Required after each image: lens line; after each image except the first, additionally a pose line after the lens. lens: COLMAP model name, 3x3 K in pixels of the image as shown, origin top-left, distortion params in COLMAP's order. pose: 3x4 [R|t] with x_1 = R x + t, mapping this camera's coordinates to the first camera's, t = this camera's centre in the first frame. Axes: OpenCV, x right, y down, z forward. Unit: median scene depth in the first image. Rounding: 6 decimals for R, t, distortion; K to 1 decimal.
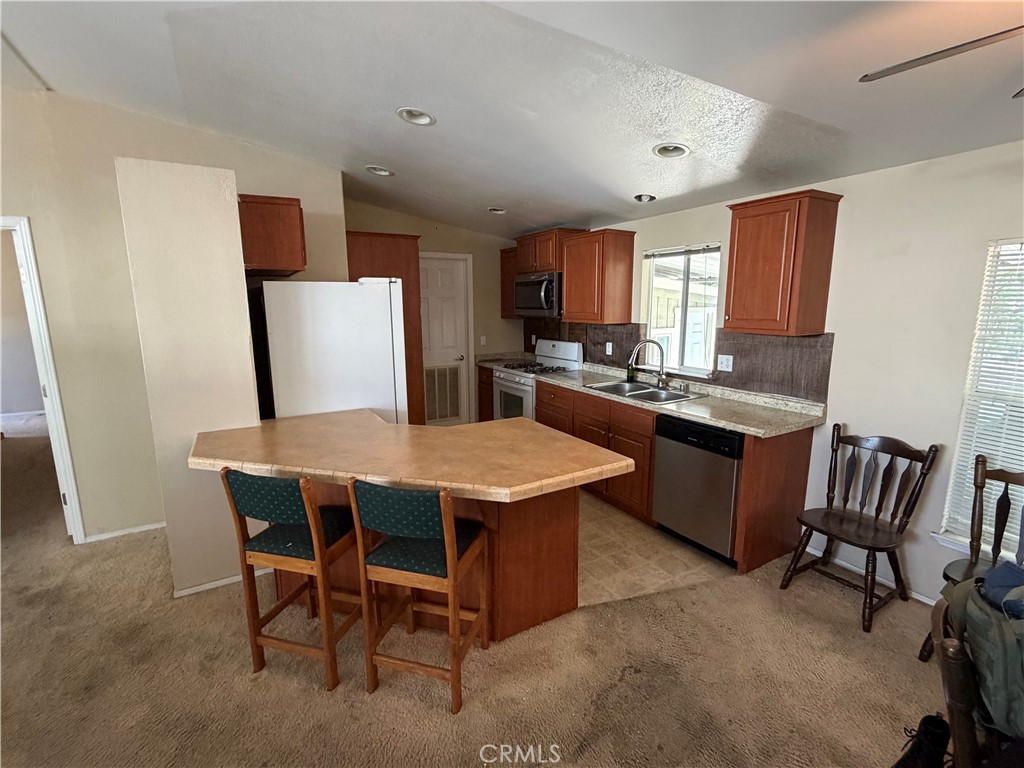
lens RADIAL K [[468.0, 0, 515.0], [0, 468.0, 388.1], [0, 0, 1]] dist [0.000625, -0.000610]
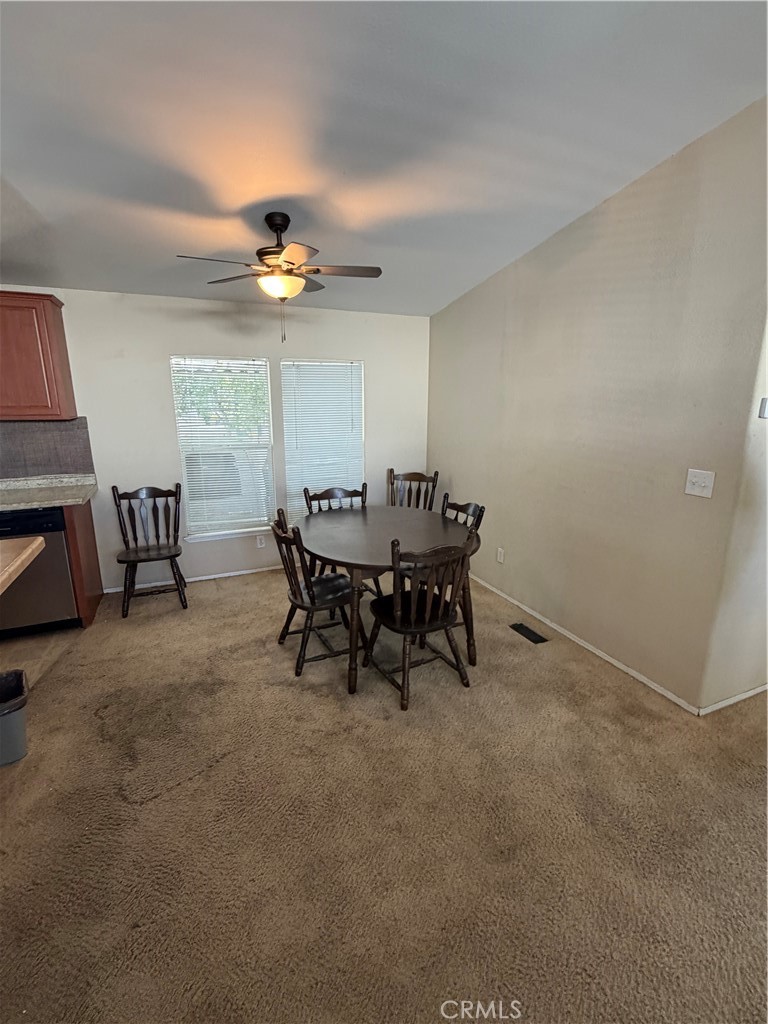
lens RADIAL K [[468.0, 0, 385.8], [0, 468.0, 512.5], [0, 0, 1]] dist [0.000625, -0.000610]
pose [[0.139558, -0.225402, 0.964219, -0.497805], [0.167162, 0.965135, 0.201422, 0.011975], [-0.976002, 0.133070, 0.172370, 0.038480]]
